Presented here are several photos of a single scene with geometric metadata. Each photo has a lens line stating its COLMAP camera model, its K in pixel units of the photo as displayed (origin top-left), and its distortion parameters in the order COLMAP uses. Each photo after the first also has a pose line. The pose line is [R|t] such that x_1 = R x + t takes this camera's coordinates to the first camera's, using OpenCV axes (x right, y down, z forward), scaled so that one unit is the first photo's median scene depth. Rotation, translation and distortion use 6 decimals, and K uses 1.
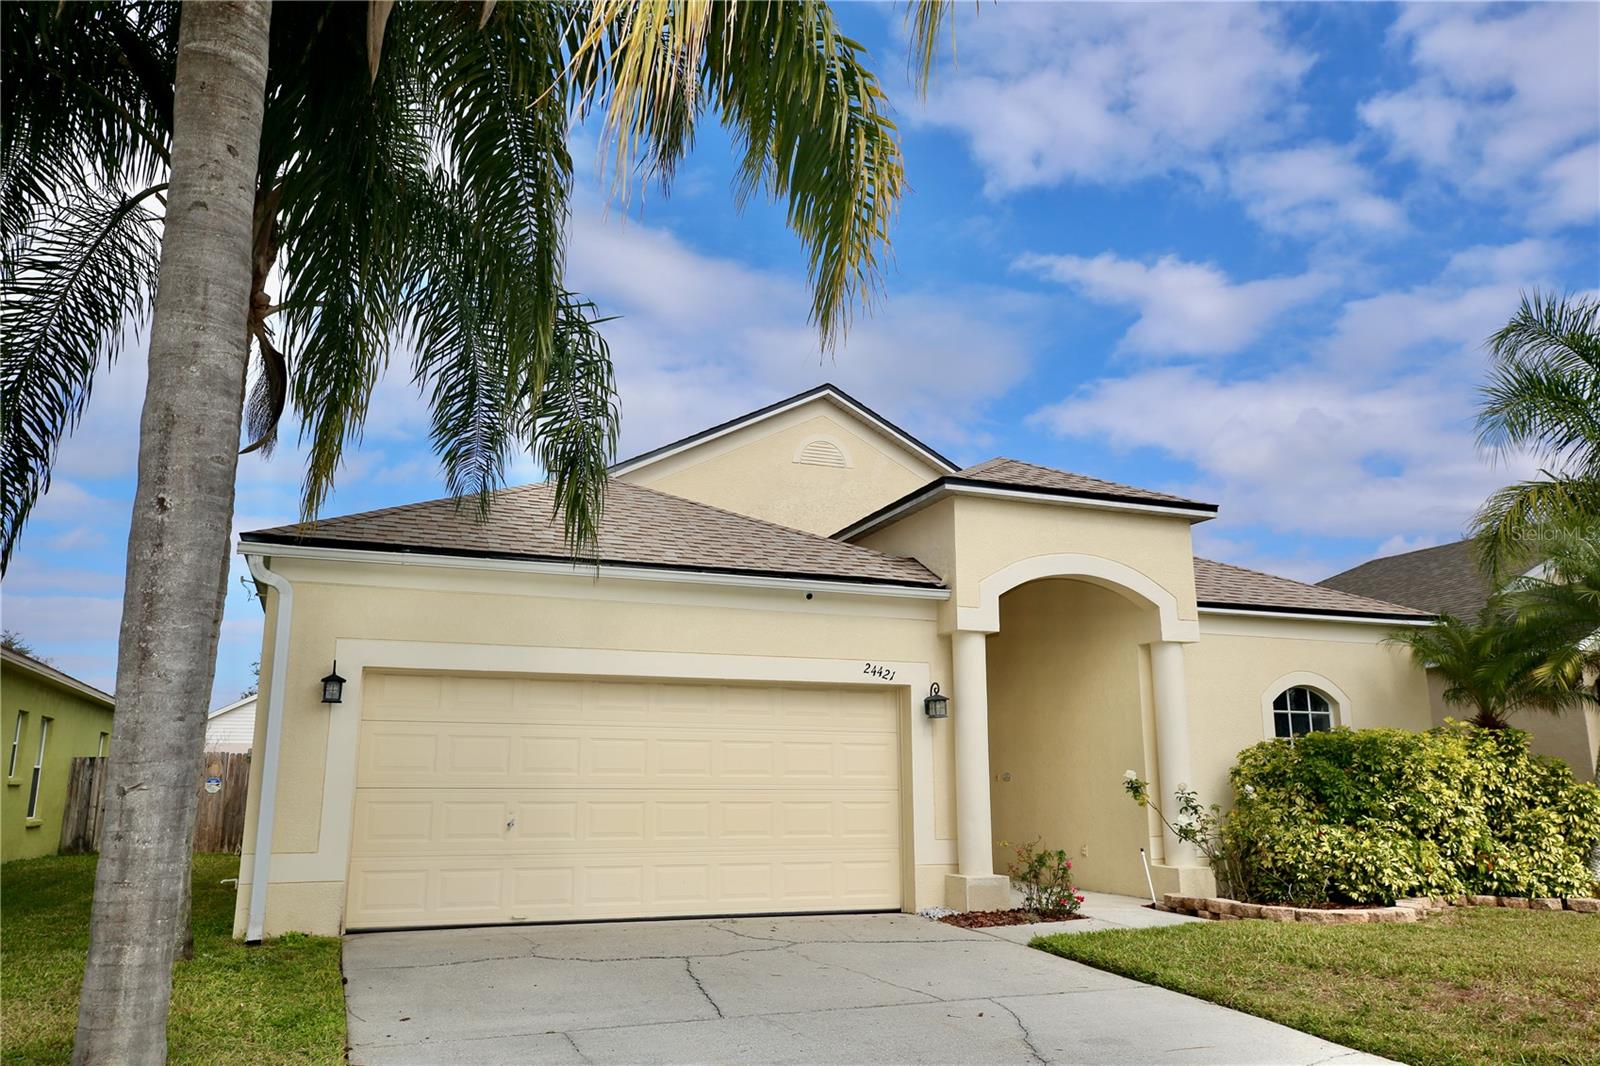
lens RADIAL K [[1183.9, 0, 775.9], [0, 1183.9, 533.9], [0, 0, 1]] dist [0.009436, 0.004557]
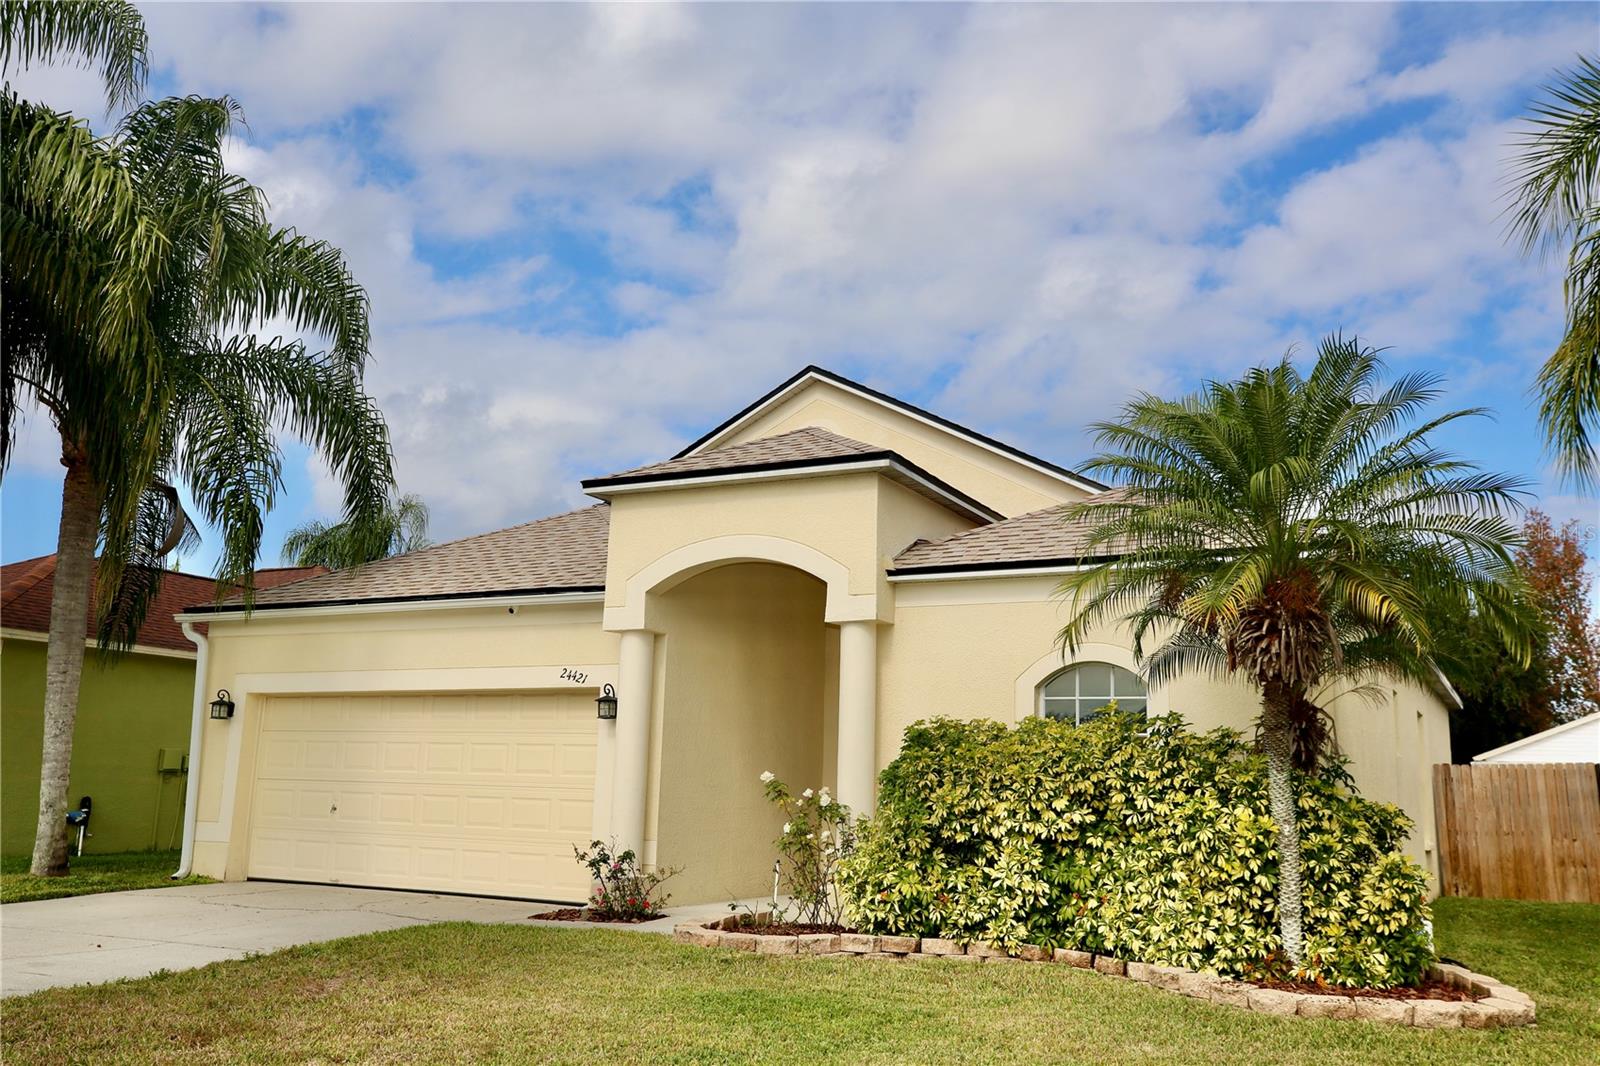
lens RADIAL K [[1366.1, 0, 800.0], [0, 1366.1, 533.0], [0, 0, 1]] dist [0.014449, 0.013582]
pose [[0.650434, -0.125896, -0.749057, 1.129394], [0.133030, 0.989807, -0.050845, 0.079364], [0.747823, -0.066576, 0.660552, 0.361148]]
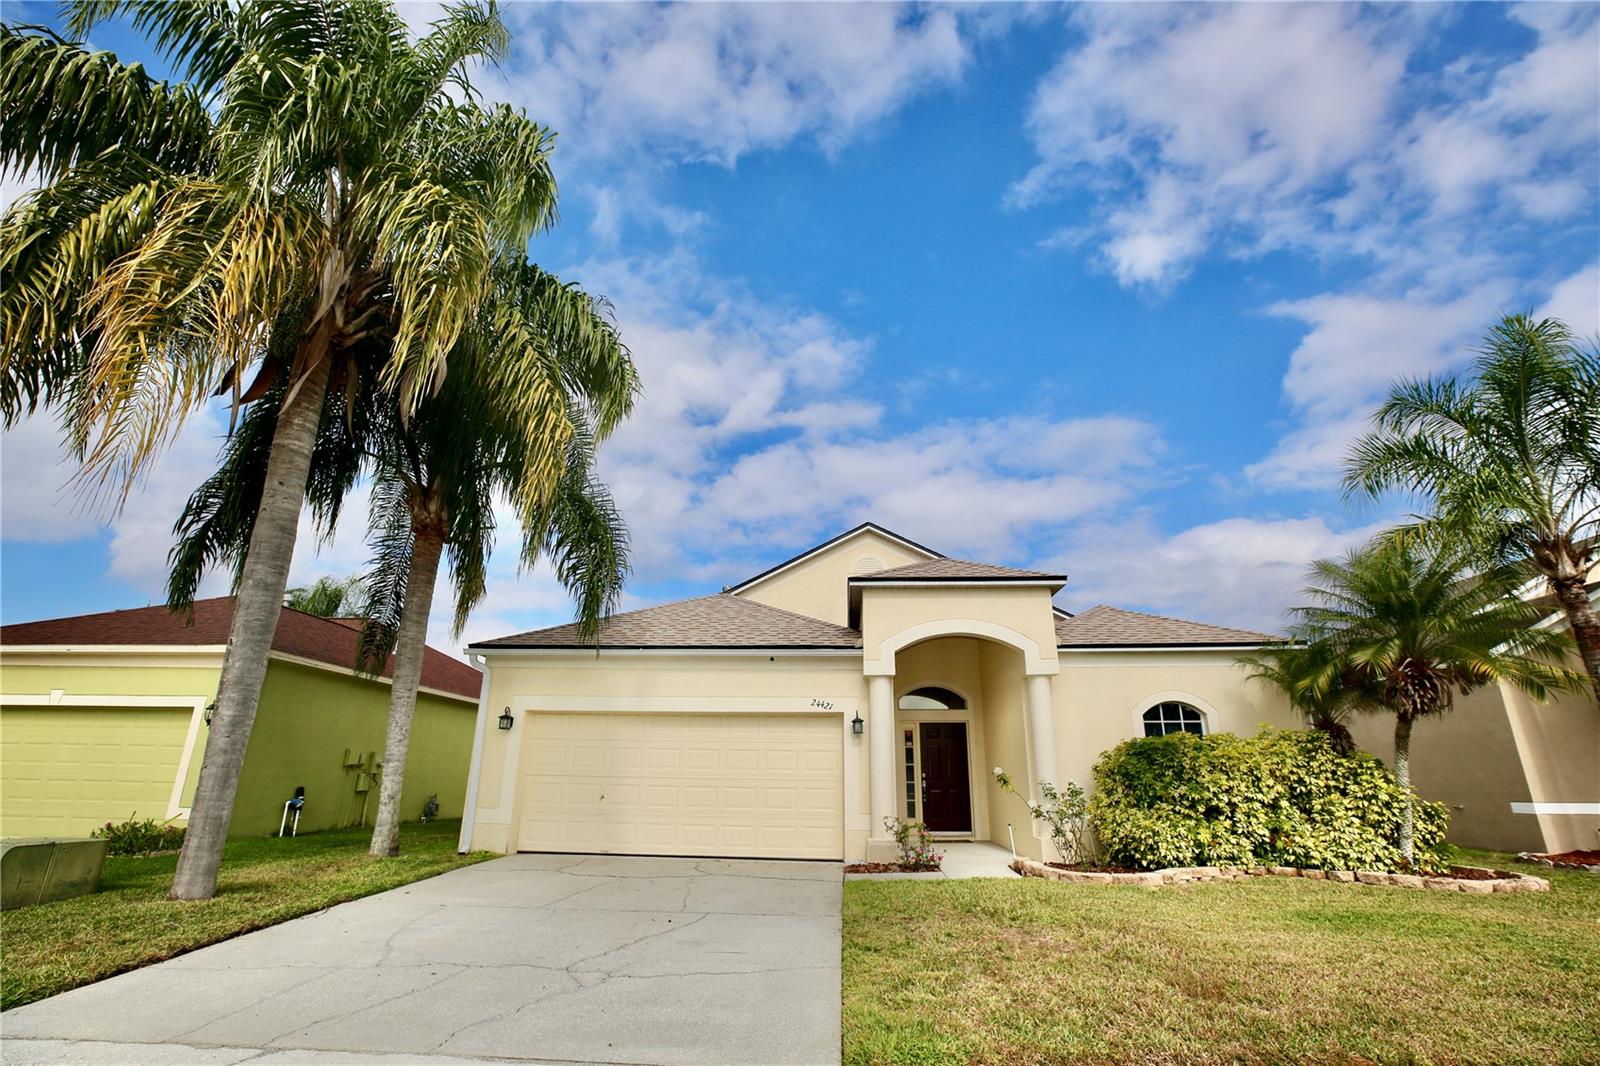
lens RADIAL K [[726.4, 0, 800.0], [0, 726.4, 533.0], [0, 0, 1]] dist [-0.048301, 0.013514]
pose [[0.906409, -0.127379, -0.402736, 0.479007], [0.079324, 0.987815, -0.133900, 0.017150], [0.414885, 0.089421, 0.905469, 0.087748]]
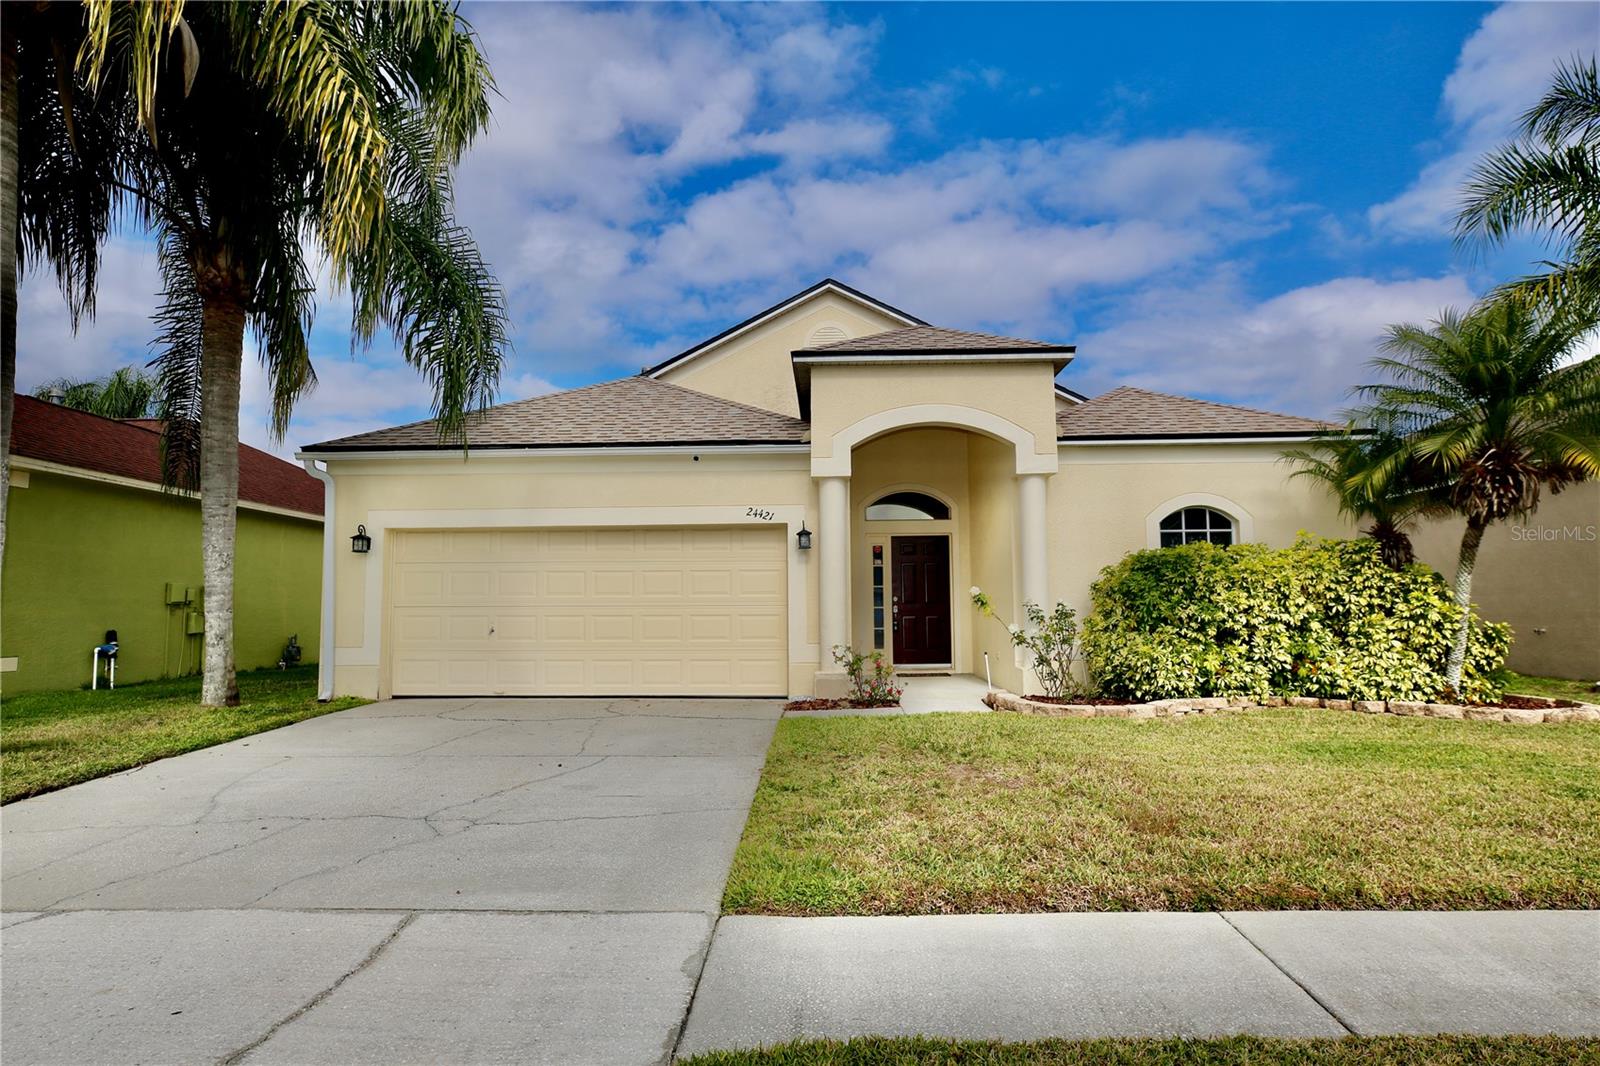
lens RADIAL K [[933.4, 0, 800.0], [0, 933.4, 533.0], [0, 0, 1]] dist [-0.030743, 0.018616]
pose [[0.915845, -0.041010, -0.399432, 0.520654], [0.092245, 0.989653, 0.109898, 0.030947], [0.390793, -0.137495, 0.910152, 0.107045]]
